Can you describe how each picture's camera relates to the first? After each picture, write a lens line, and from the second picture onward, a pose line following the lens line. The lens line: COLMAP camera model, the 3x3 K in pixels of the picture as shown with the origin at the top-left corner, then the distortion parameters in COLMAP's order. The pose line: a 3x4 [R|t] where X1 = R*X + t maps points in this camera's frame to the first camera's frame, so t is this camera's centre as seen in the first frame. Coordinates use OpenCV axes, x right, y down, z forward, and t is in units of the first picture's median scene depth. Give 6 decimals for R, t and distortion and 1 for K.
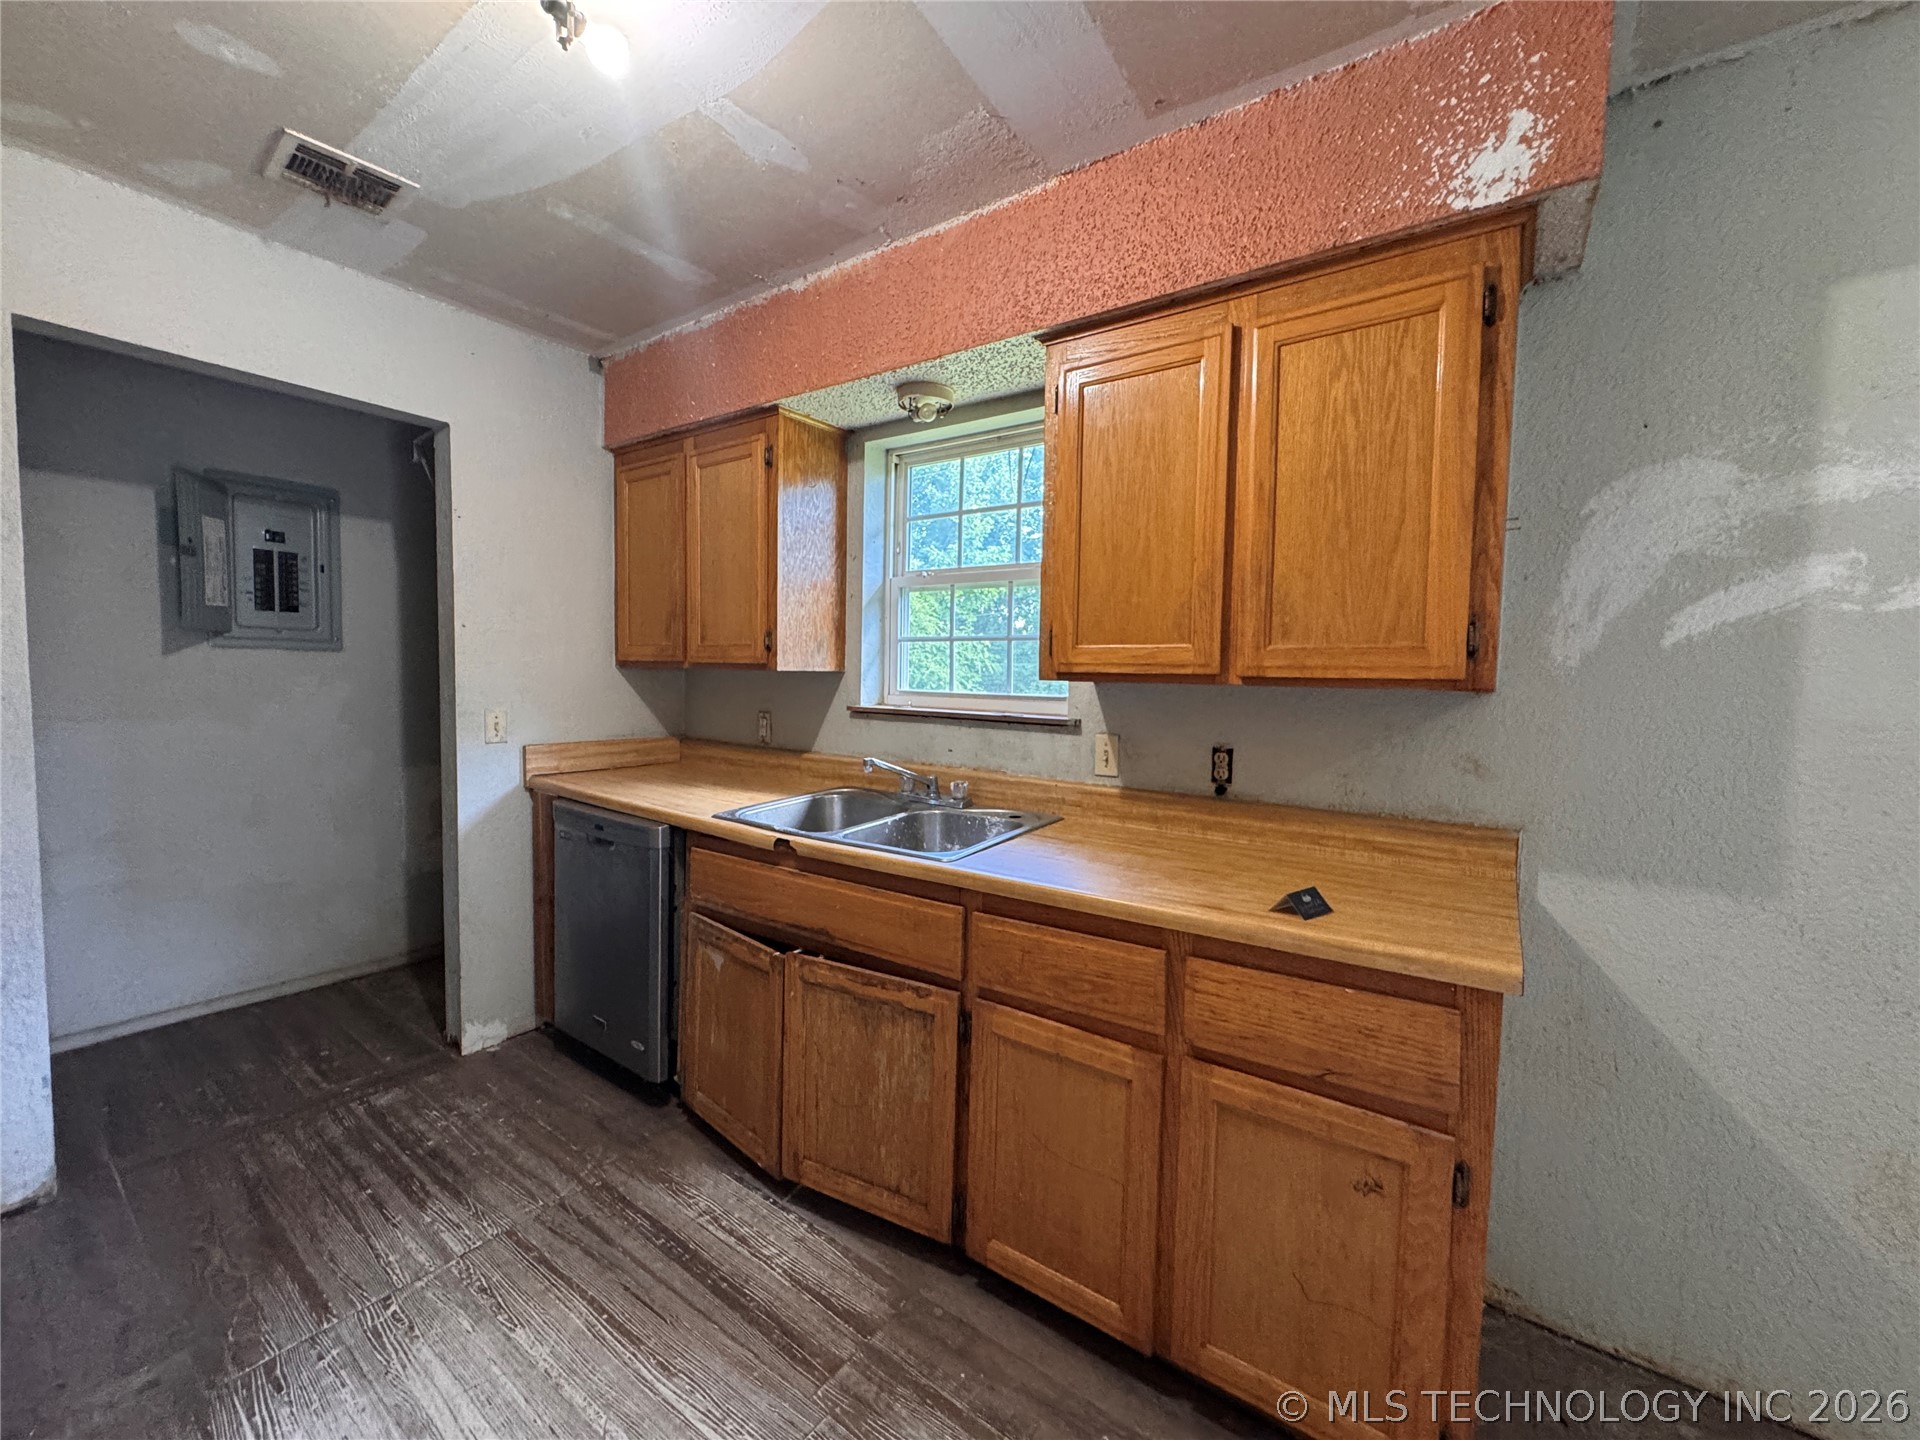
lens RADIAL K [[764.5, 0, 960.0], [0, 764.5, 719.0], [0, 0, 1]] dist [-0.004157, 0.000530]
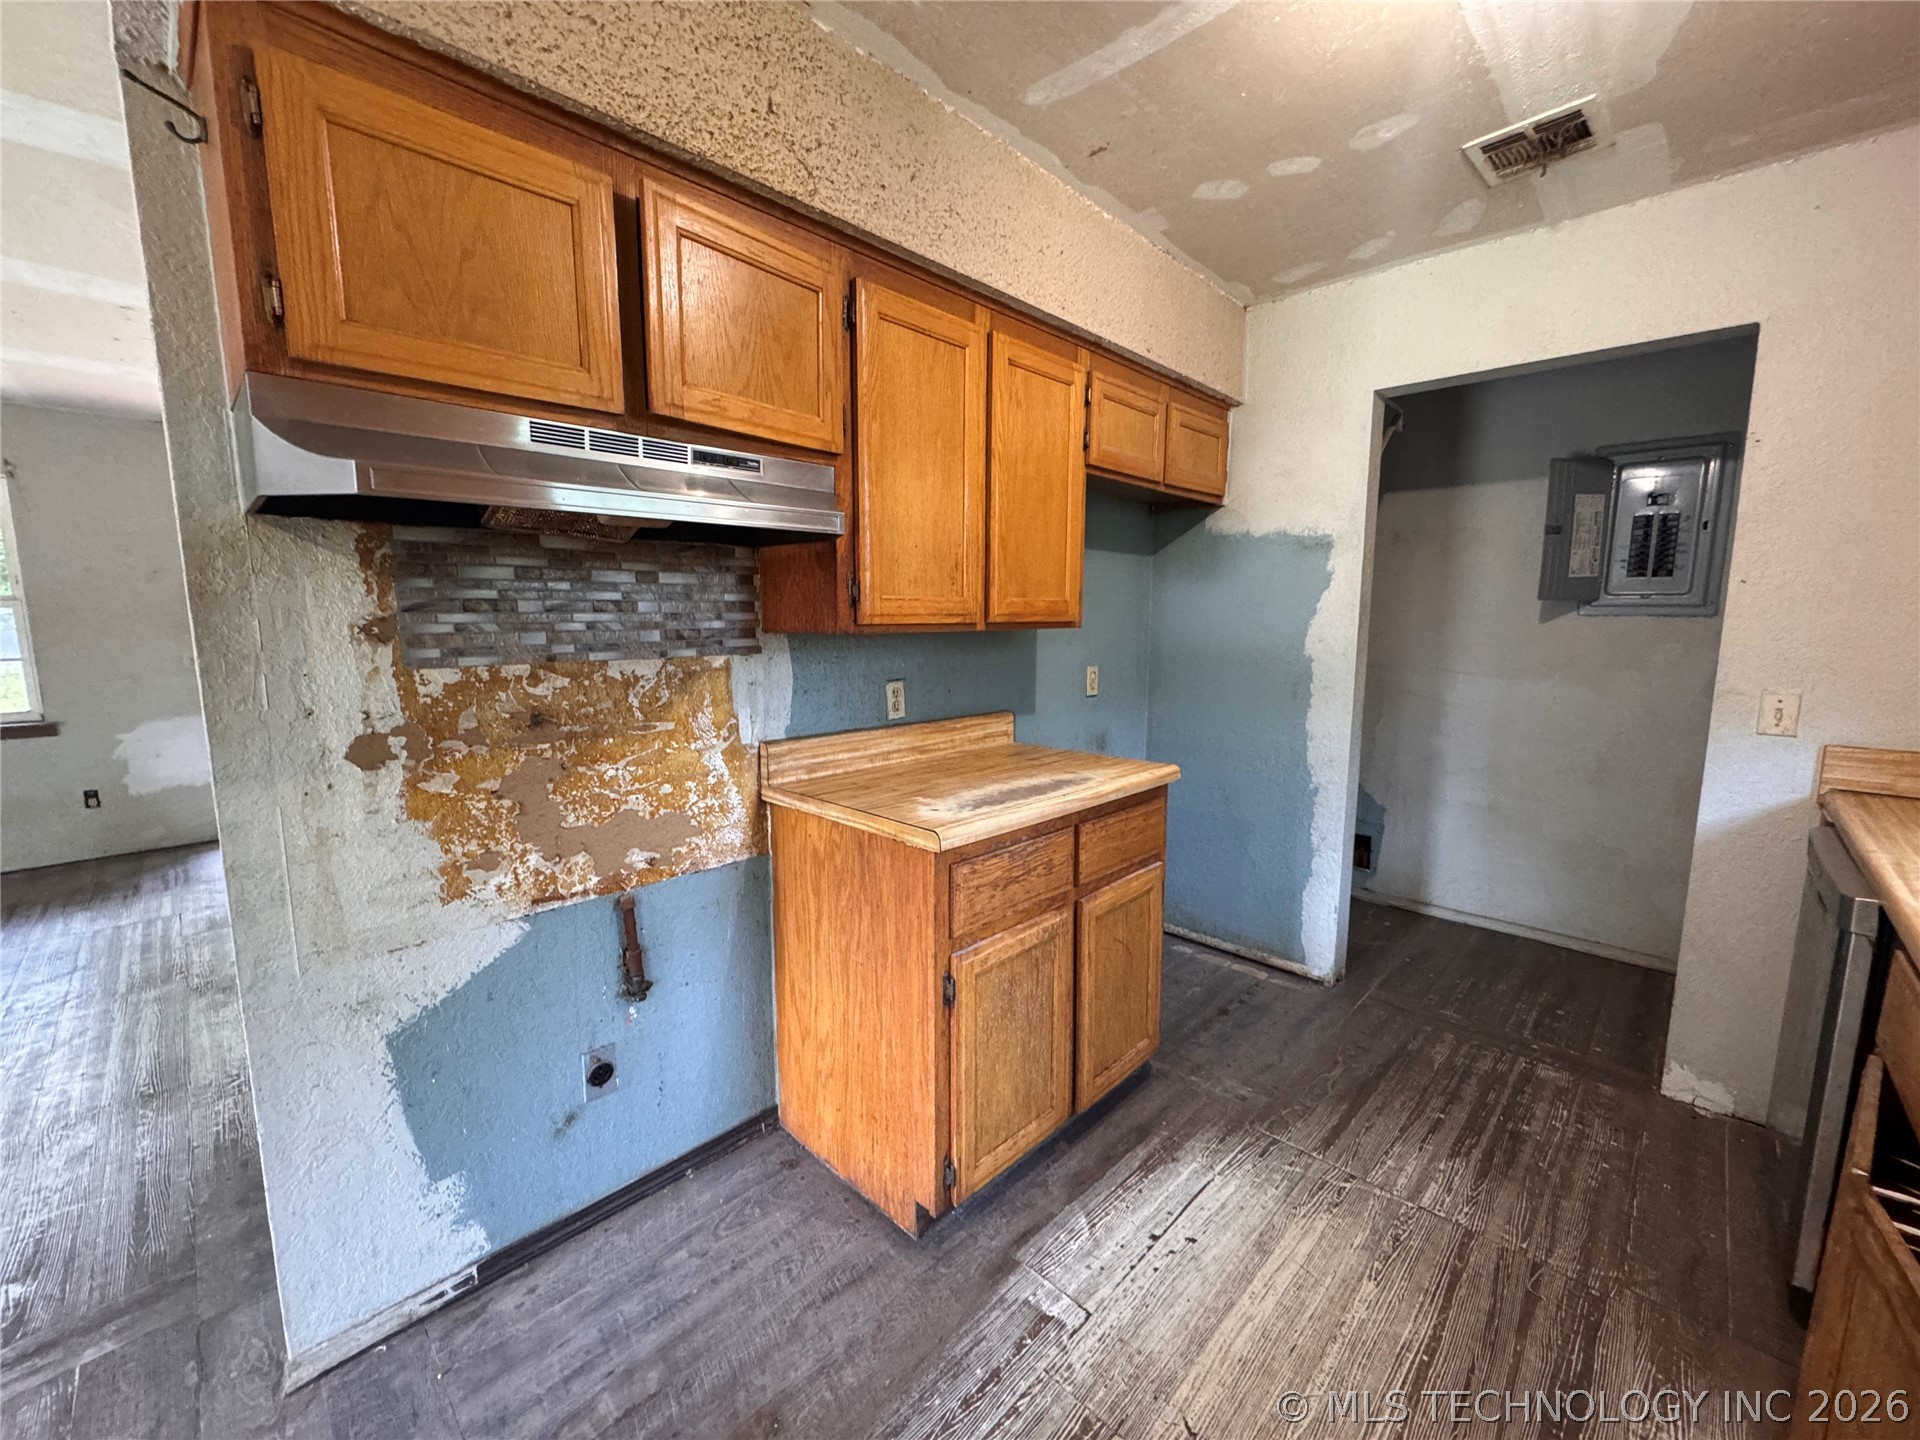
lens RADIAL K [[764.5, 0, 958.9], [0, 764.5, 719.0], [0, 0, 1]] dist [-0.004157, 0.000530]
pose [[-0.150021, 0.109684, -0.982580, 0.366862], [-0.067434, 0.990378, 0.120851, -0.031145], [0.986380, 0.084390, -0.141181, 0.456234]]
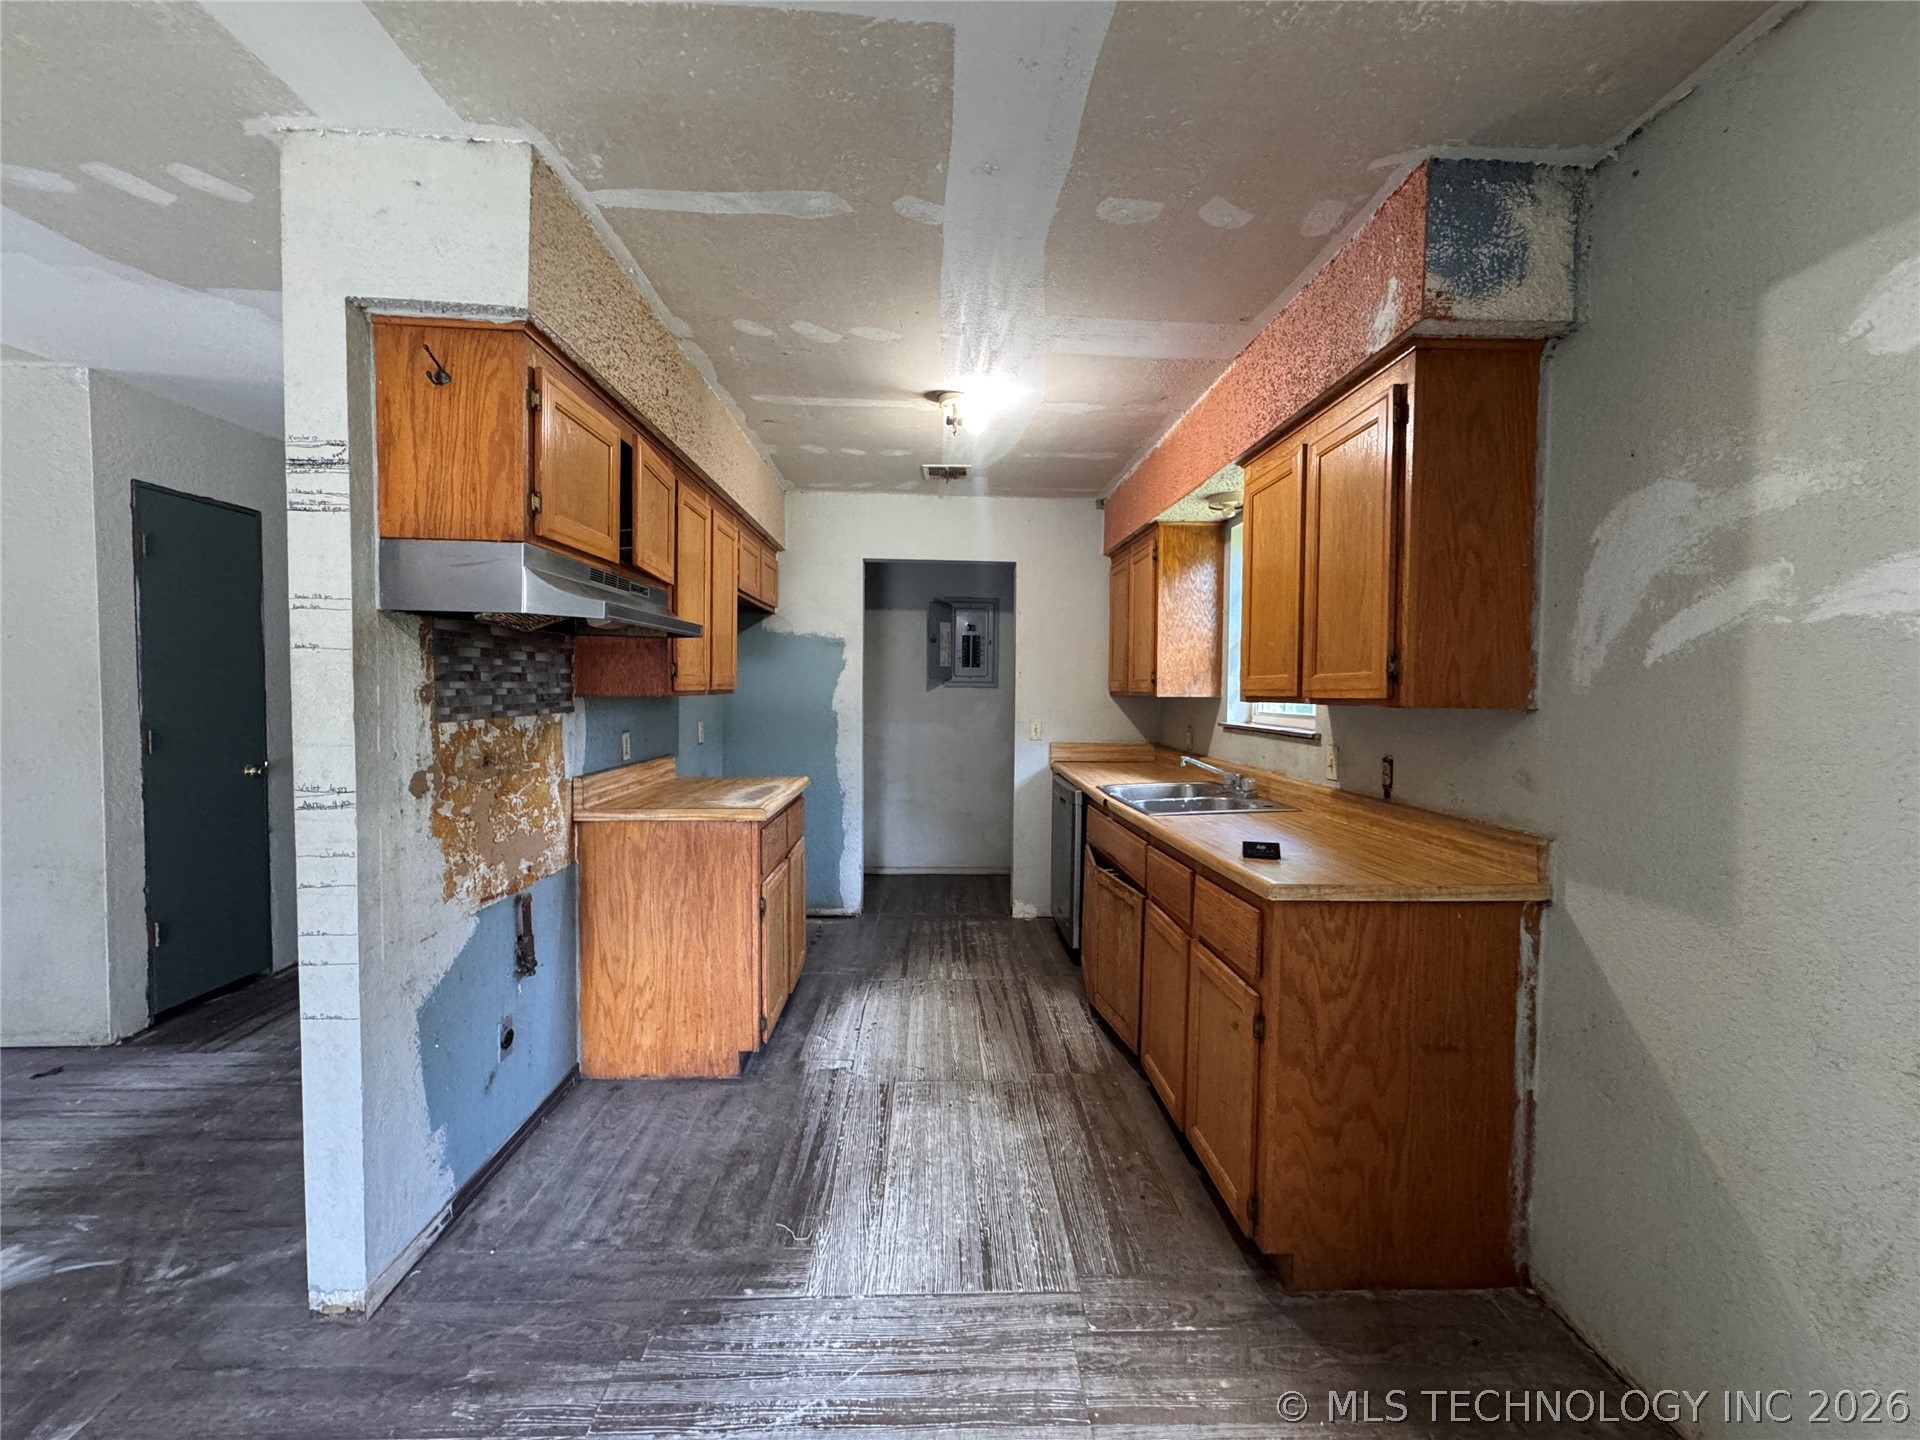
lens RADIAL K [[764.5, 0, 960.1], [0, 764.5, 720.9], [0, 0, 1]] dist [-0.004157, 0.000530]
pose [[0.615014, 0.017603, -0.788320, 0.944054], [-0.045984, 0.998850, -0.013571, 0.028523], [0.787174, 0.044597, 0.615116, -0.283274]]
